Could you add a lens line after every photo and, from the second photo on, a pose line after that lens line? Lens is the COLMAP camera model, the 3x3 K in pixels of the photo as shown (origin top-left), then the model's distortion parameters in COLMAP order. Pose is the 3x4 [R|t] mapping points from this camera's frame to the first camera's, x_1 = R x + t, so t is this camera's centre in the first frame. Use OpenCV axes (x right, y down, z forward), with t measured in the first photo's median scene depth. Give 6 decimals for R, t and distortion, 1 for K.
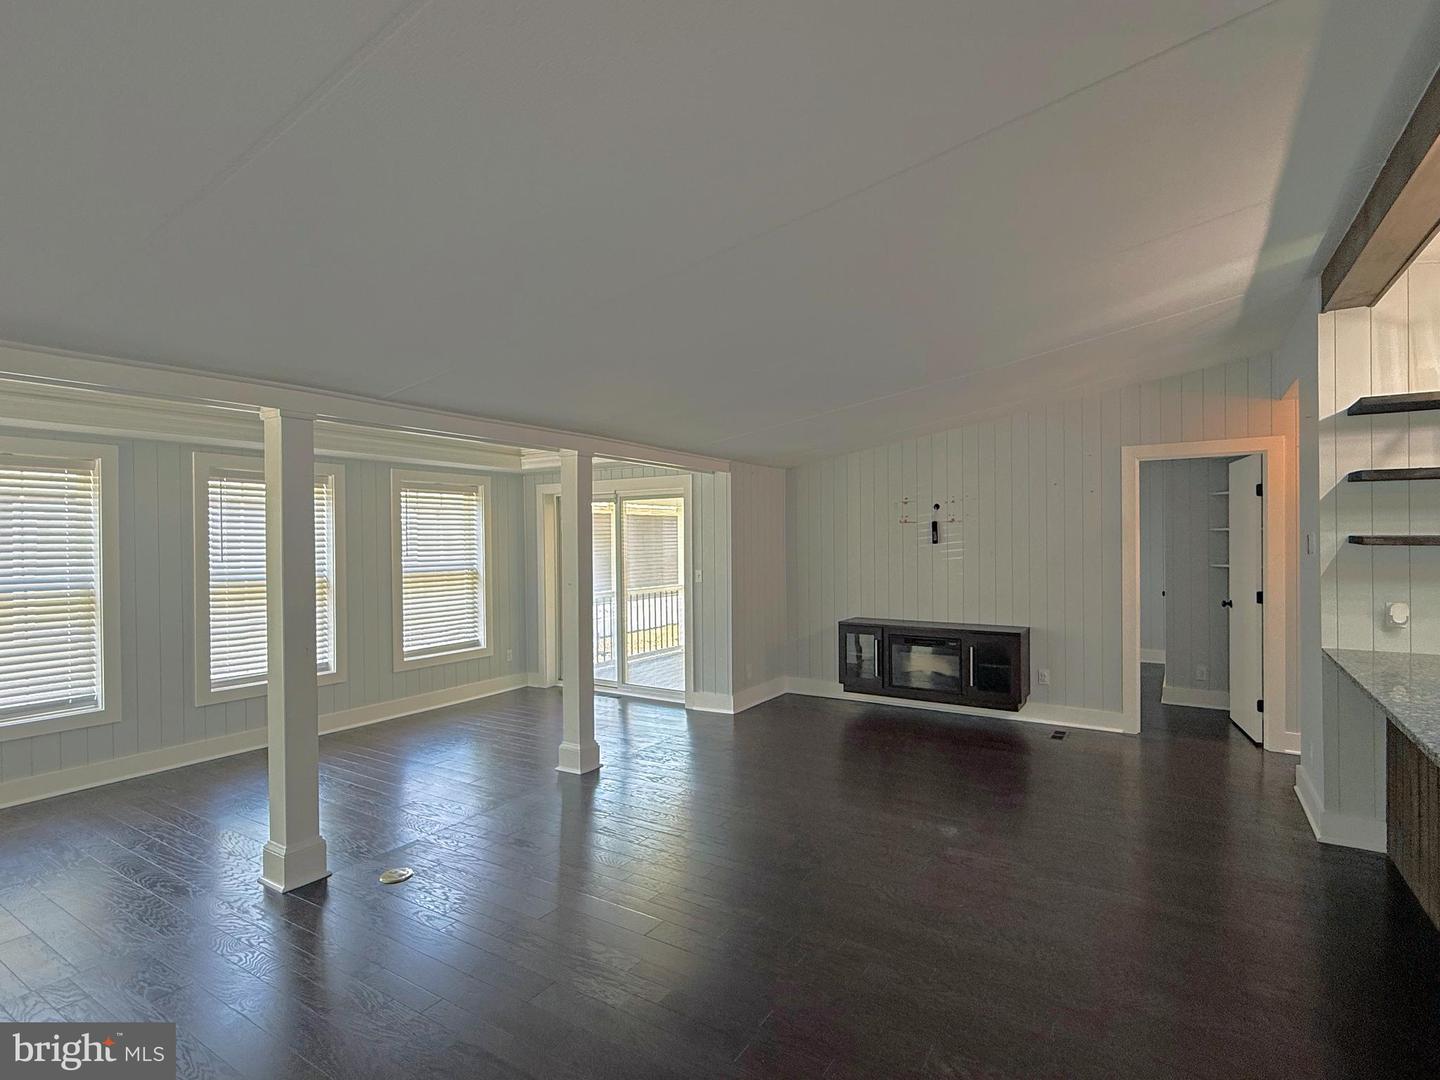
lens RADIAL K [[719.8, 0, 721.0], [0, 719.8, 542.9], [0, 0, 1]] dist [0.001251, 0.000270]
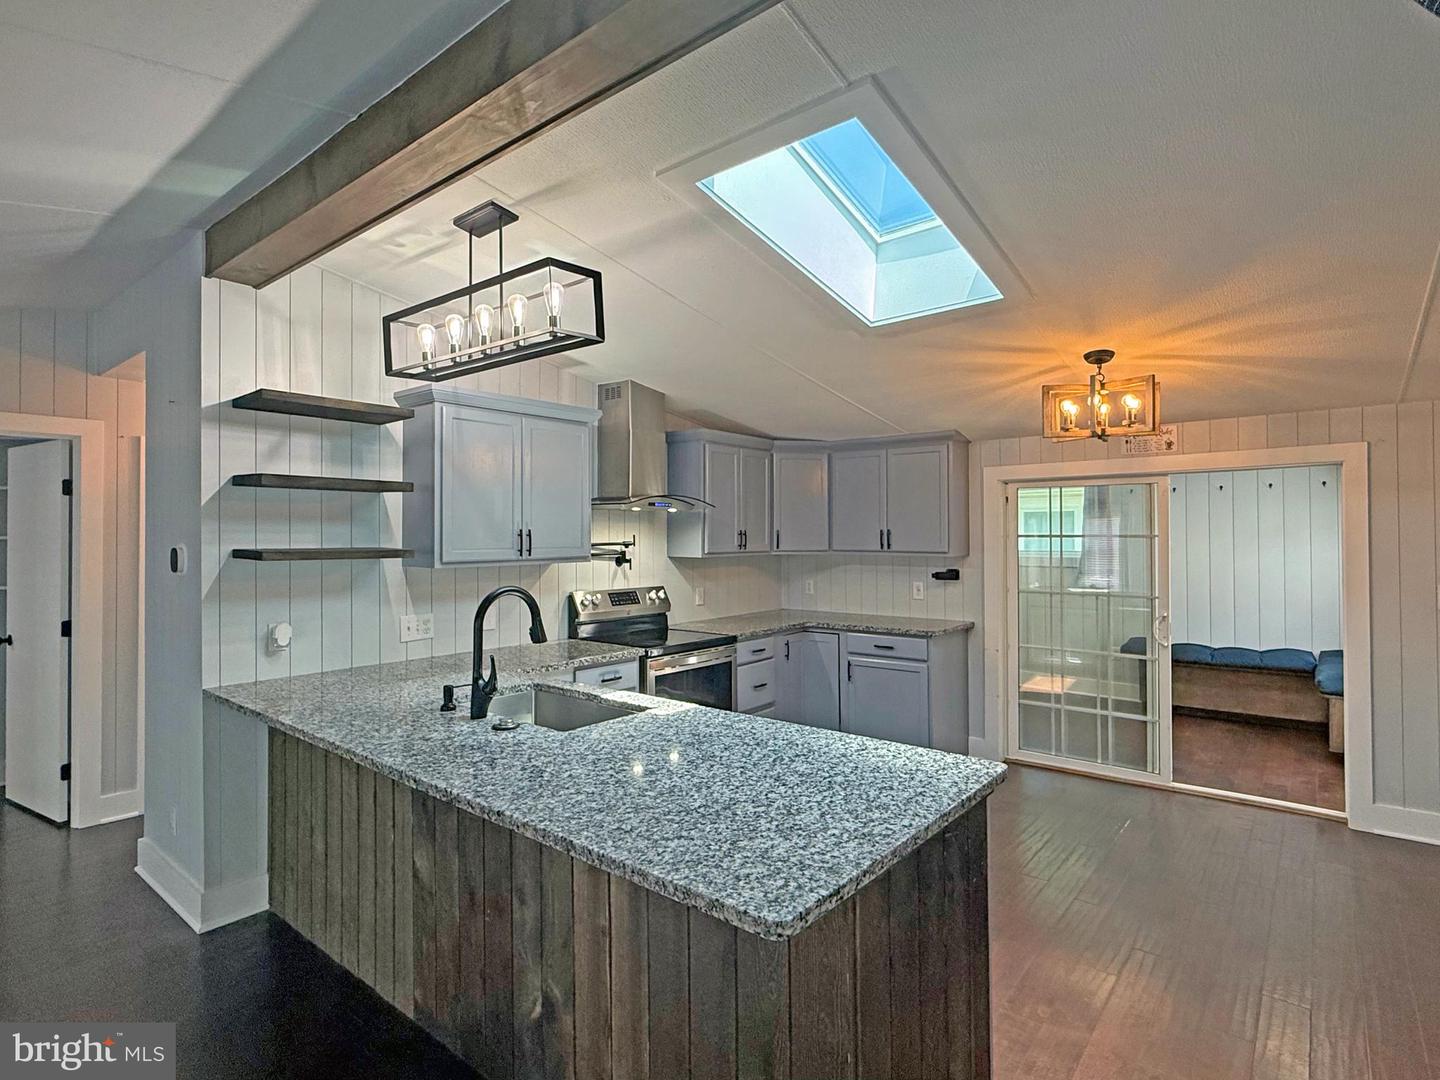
lens RADIAL K [[745.0, 0, 725.4], [0, 745.0, 525.9], [0, 0, 1]] dist [0.000015, -0.000667]
pose [[0.114151, 0.020129, 0.993259, 0.045694], [0.011081, 0.999707, -0.021533, -0.007918], [-0.993402, 0.013464, 0.113894, 0.217724]]
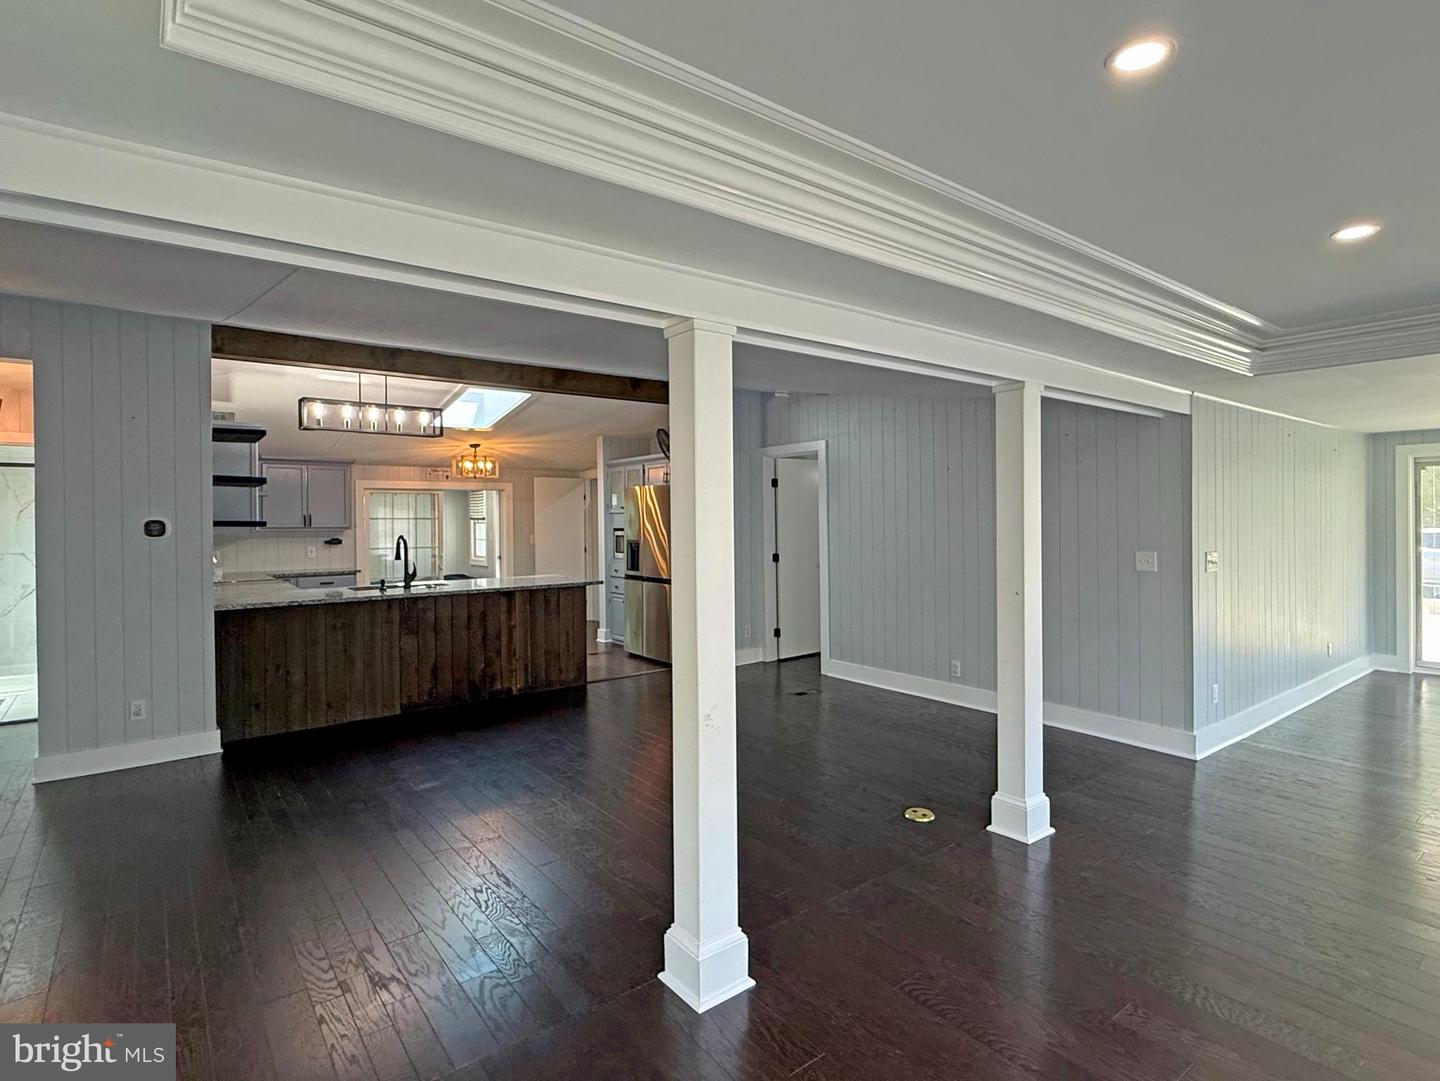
lens RADIAL K [[745.0, 0, 725.4], [0, 745.0, 526.4], [0, 0, 1]] dist [0.000015, -0.000667]
pose [[-0.939627, 0.014120, 0.341910, -0.350981], [0.019664, 0.999725, 0.012754, 0.001120], [-0.341636, 0.018708, -0.939646, 1.331205]]
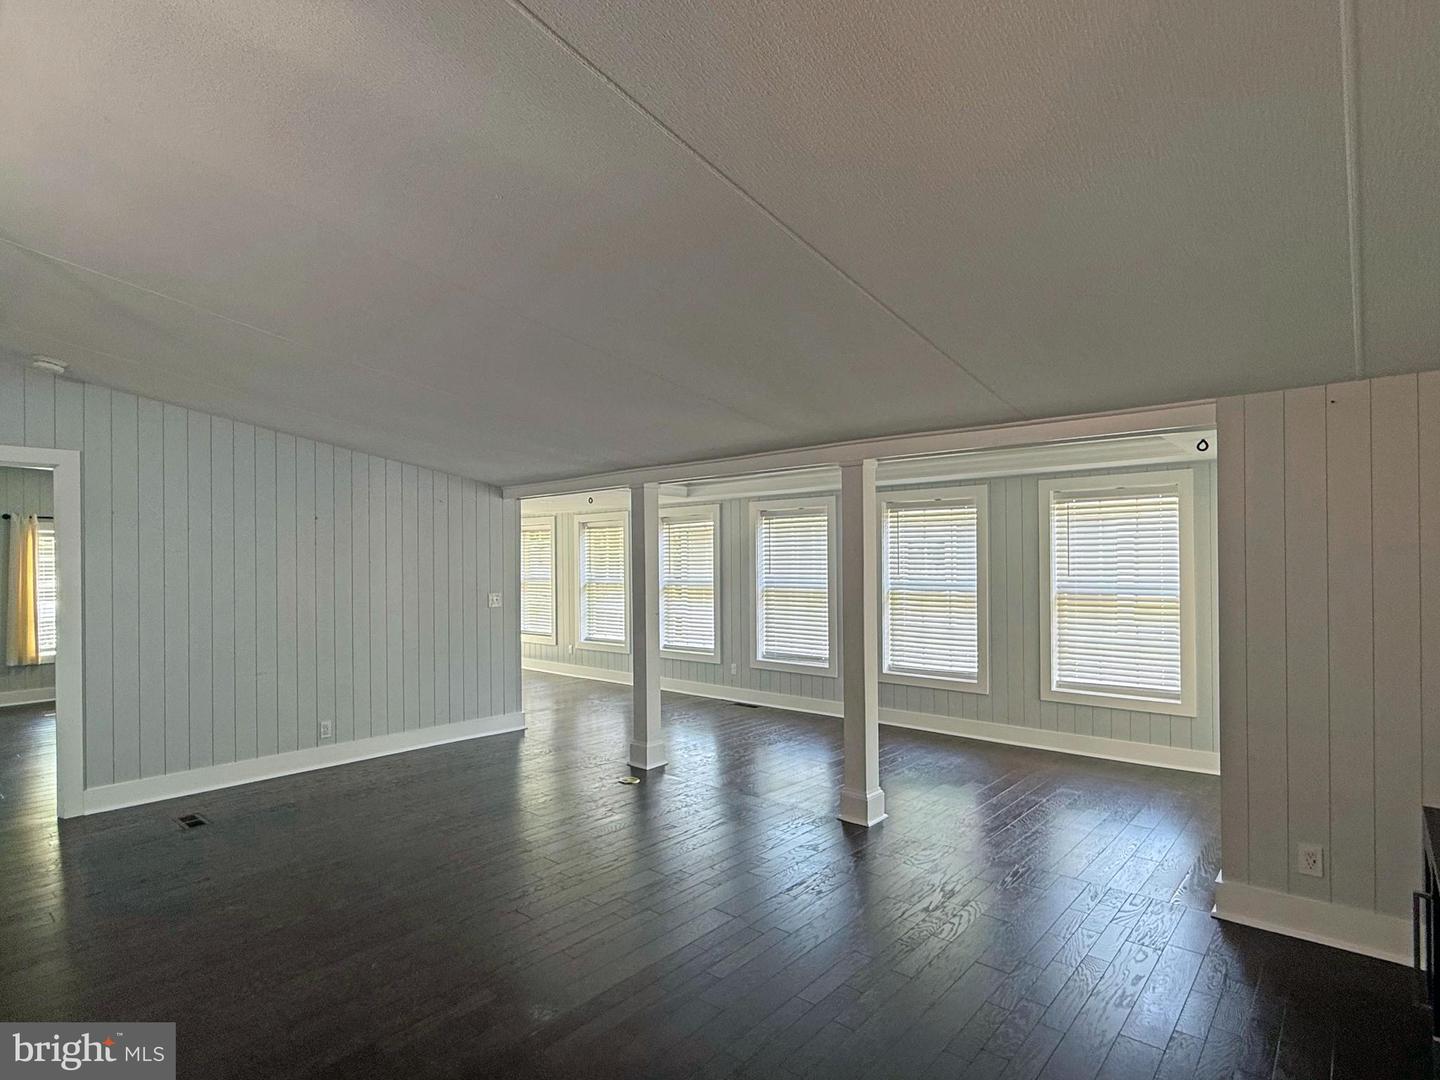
lens RADIAL K [[745.0, 0, 725.4], [0, 745.0, 525.9], [0, 0, 1]] dist [0.000015, -0.000667]
pose [[-0.153861, -0.036799, -0.987407, 0.677647], [0.003075, 0.999284, -0.037720, -0.011374], [0.988088, -0.008840, -0.153638, 0.892815]]
